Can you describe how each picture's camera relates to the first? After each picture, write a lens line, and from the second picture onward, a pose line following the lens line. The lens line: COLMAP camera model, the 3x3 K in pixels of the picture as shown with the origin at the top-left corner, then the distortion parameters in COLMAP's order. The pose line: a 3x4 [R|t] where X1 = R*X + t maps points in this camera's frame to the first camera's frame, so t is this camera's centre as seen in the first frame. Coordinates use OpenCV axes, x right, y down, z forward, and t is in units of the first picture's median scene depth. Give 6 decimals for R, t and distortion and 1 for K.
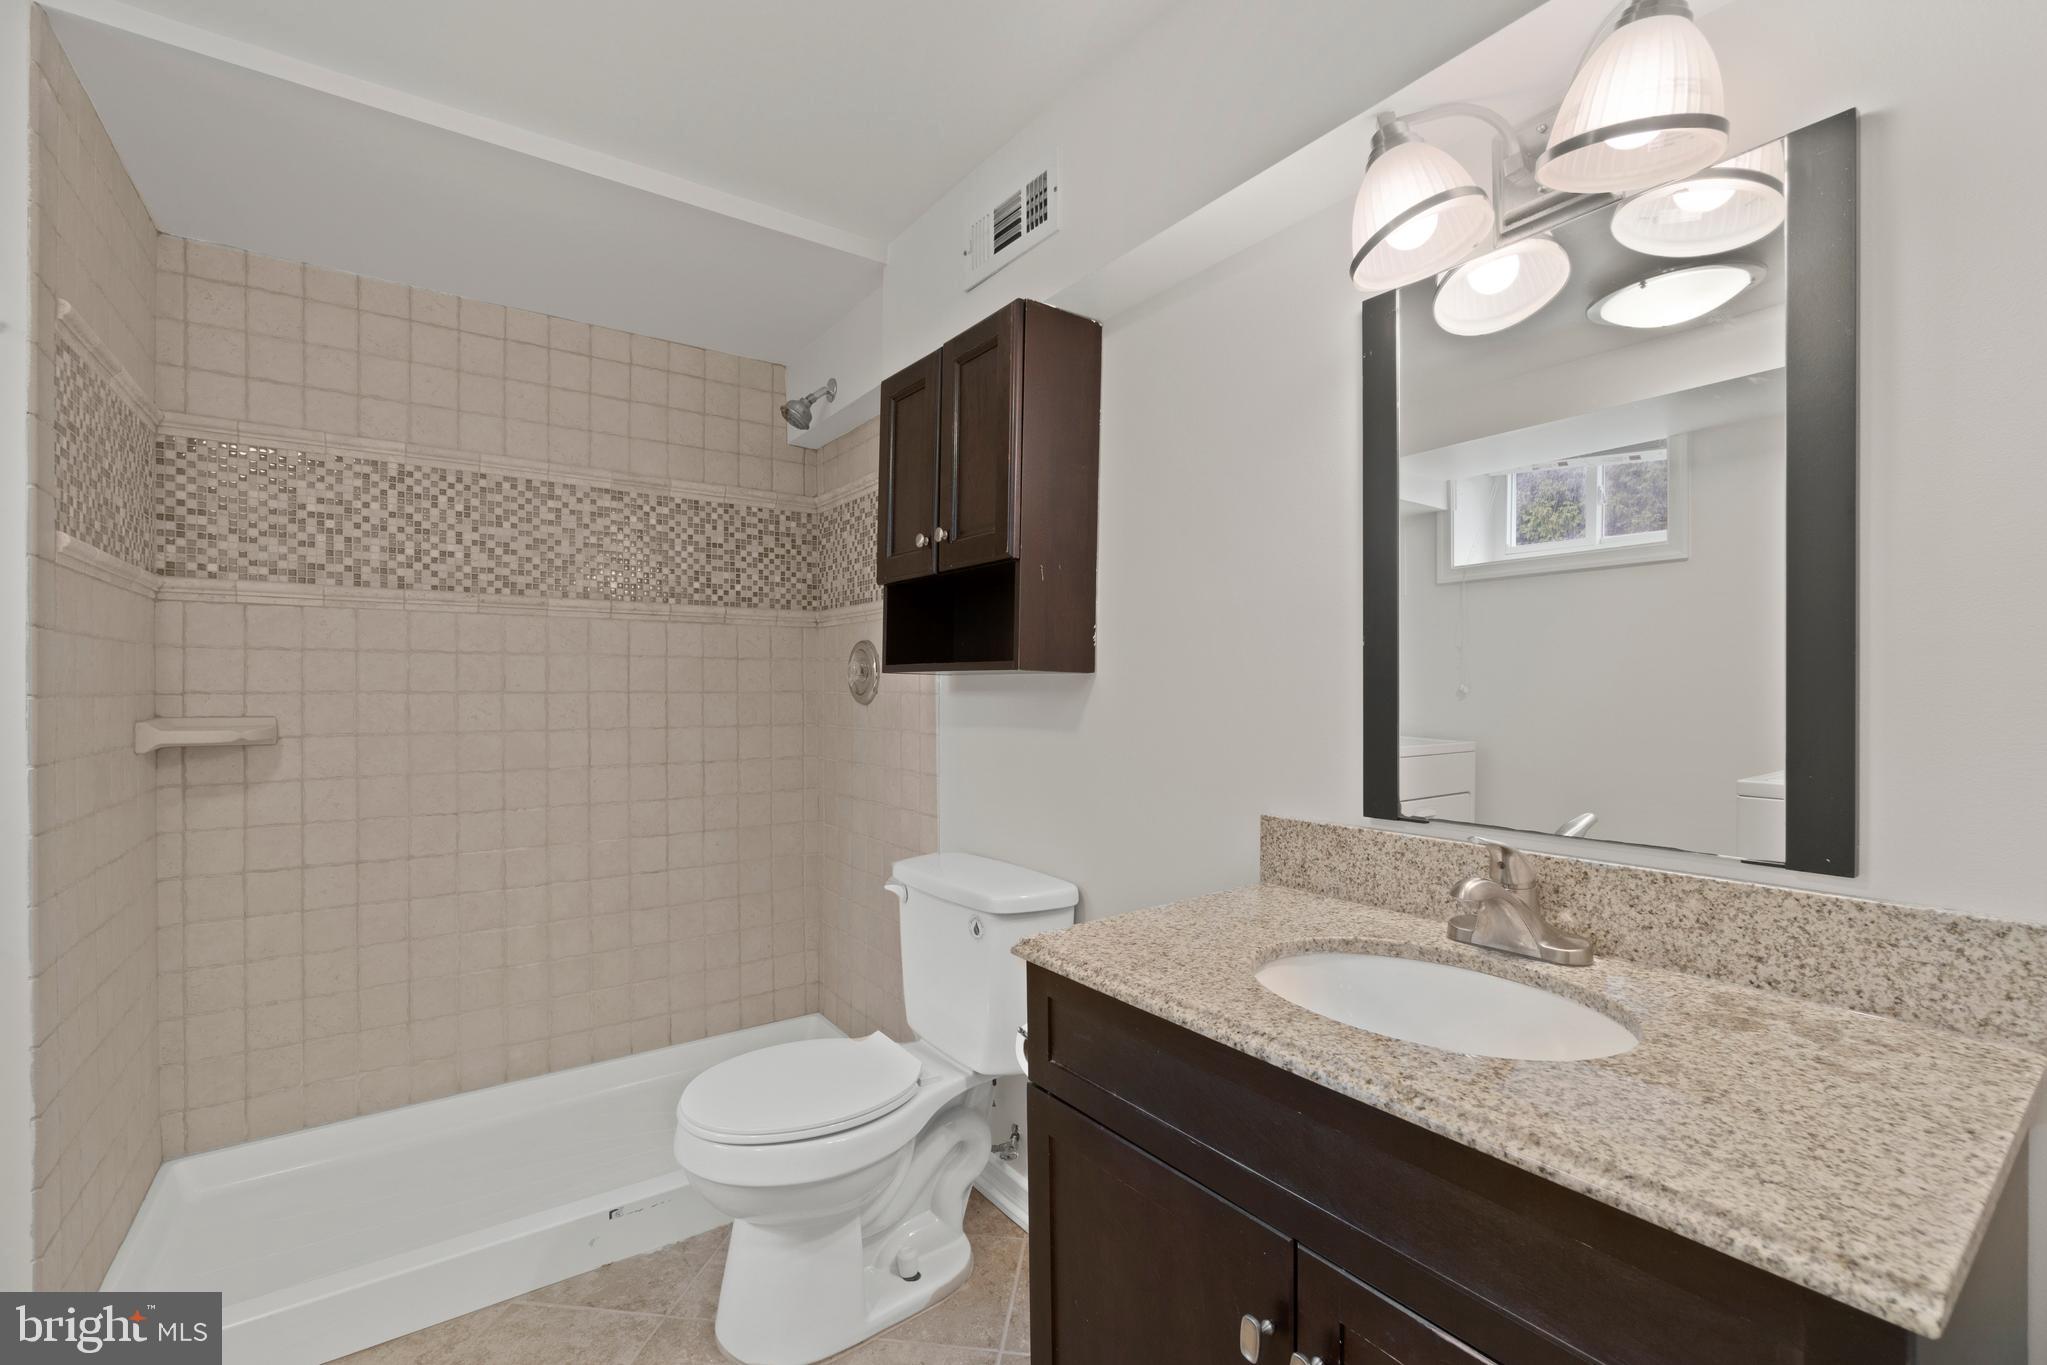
lens RADIAL K [[886.7, 0, 1027.4], [0, 886.7, 699.3], [0, 0, 1]] dist [-0.001754, -0.000211]
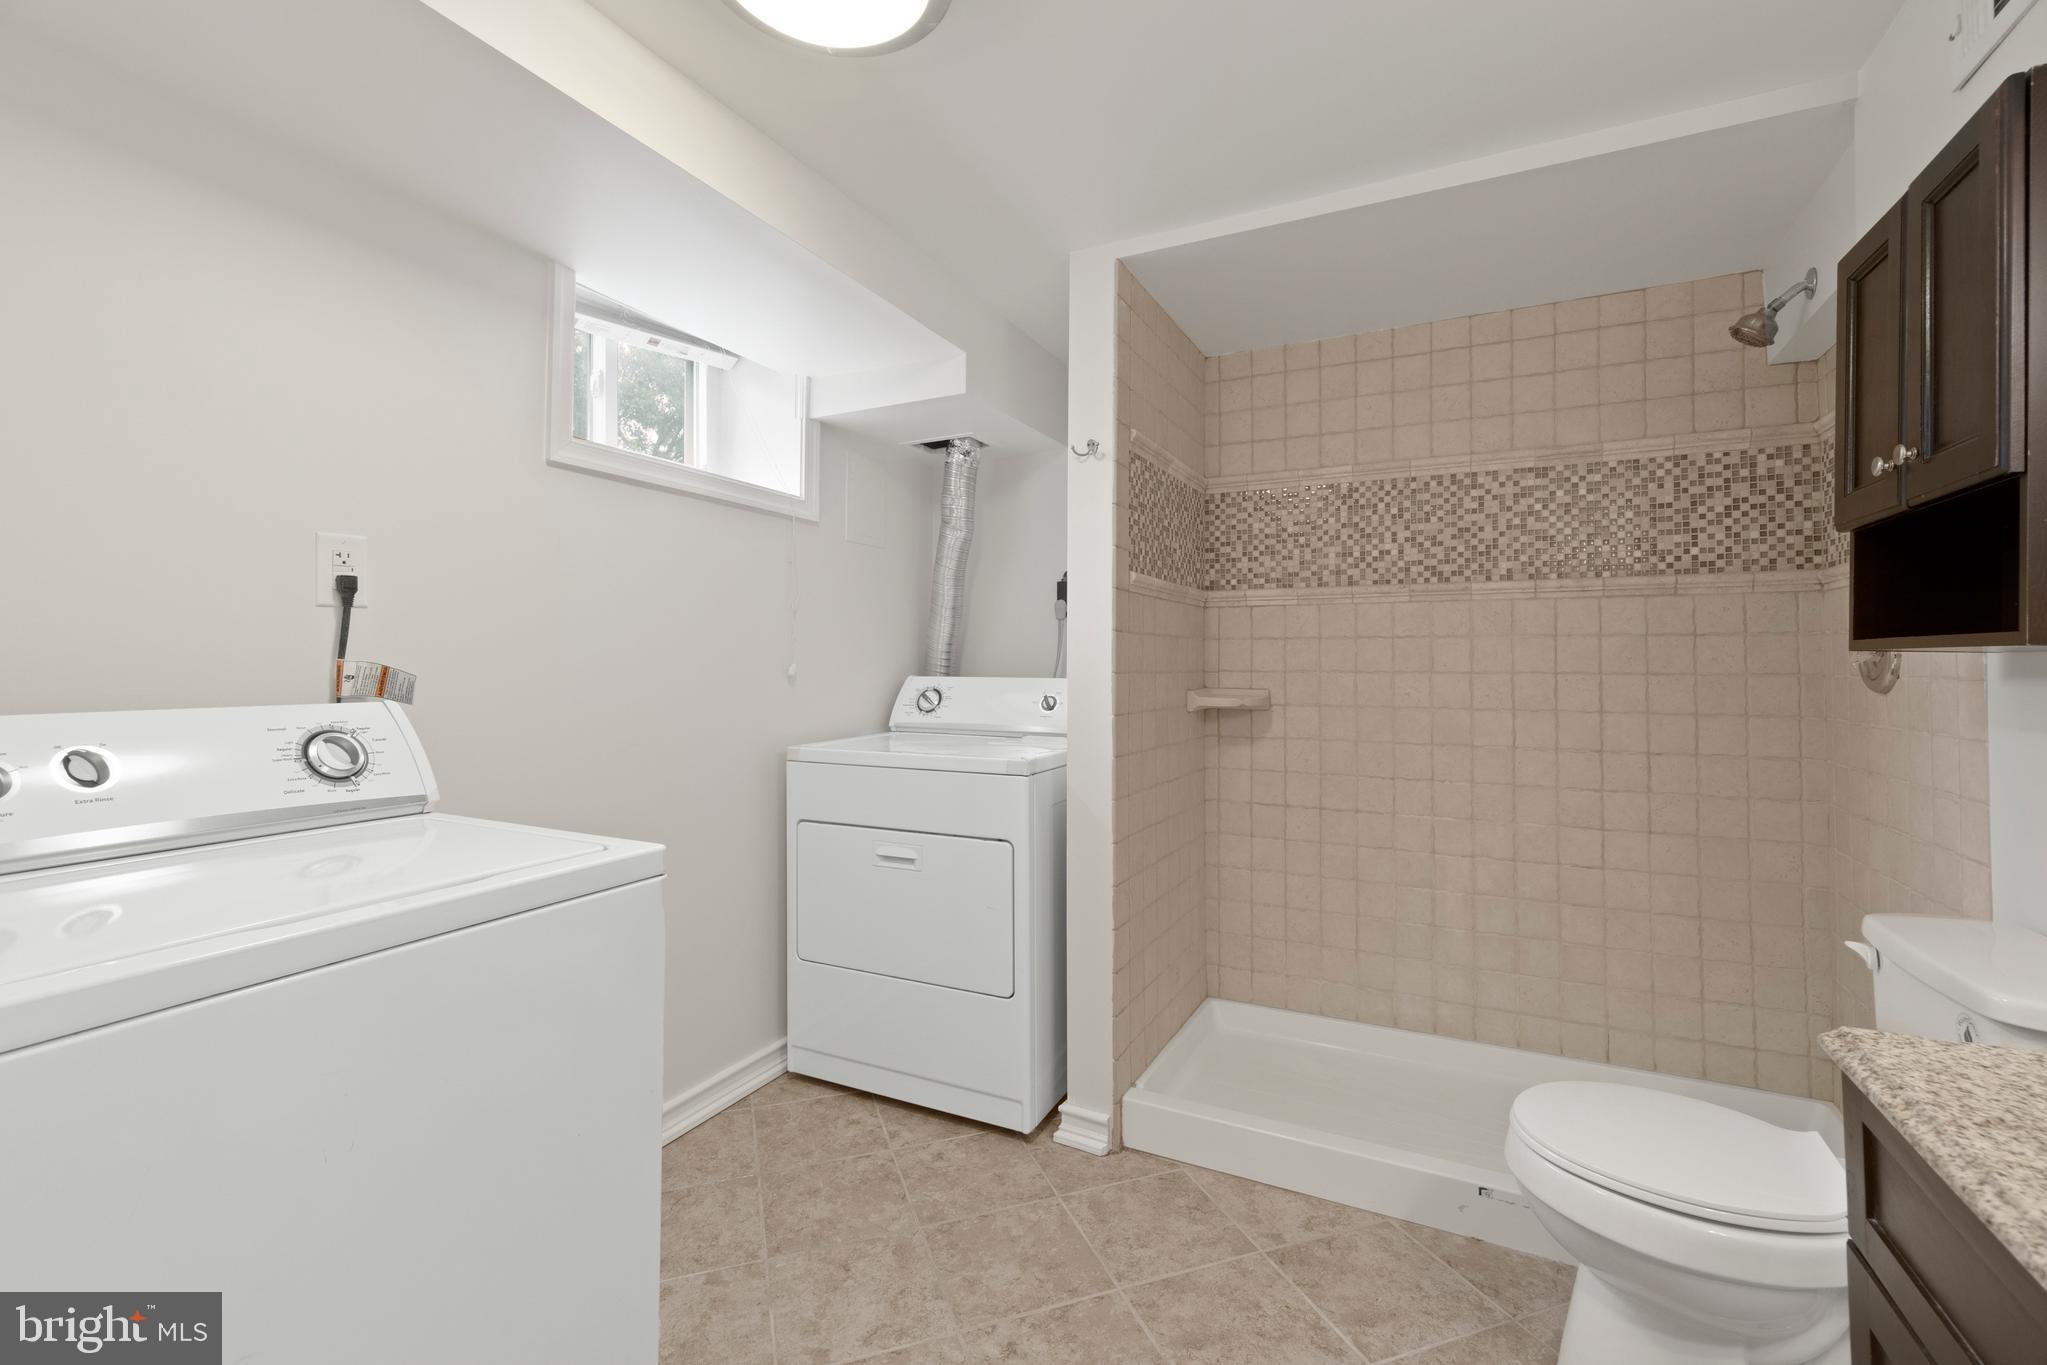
lens RADIAL K [[895.5, 0, 1014.9], [0, 895.5, 652.6], [0, 0, 1]] dist [-0.002500, -0.000021]
pose [[0.454732, -0.011105, -0.890559, 0.160811], [-0.014061, 0.999708, -0.019646, -0.003431], [0.890518, 0.021455, 0.454443, 0.040371]]
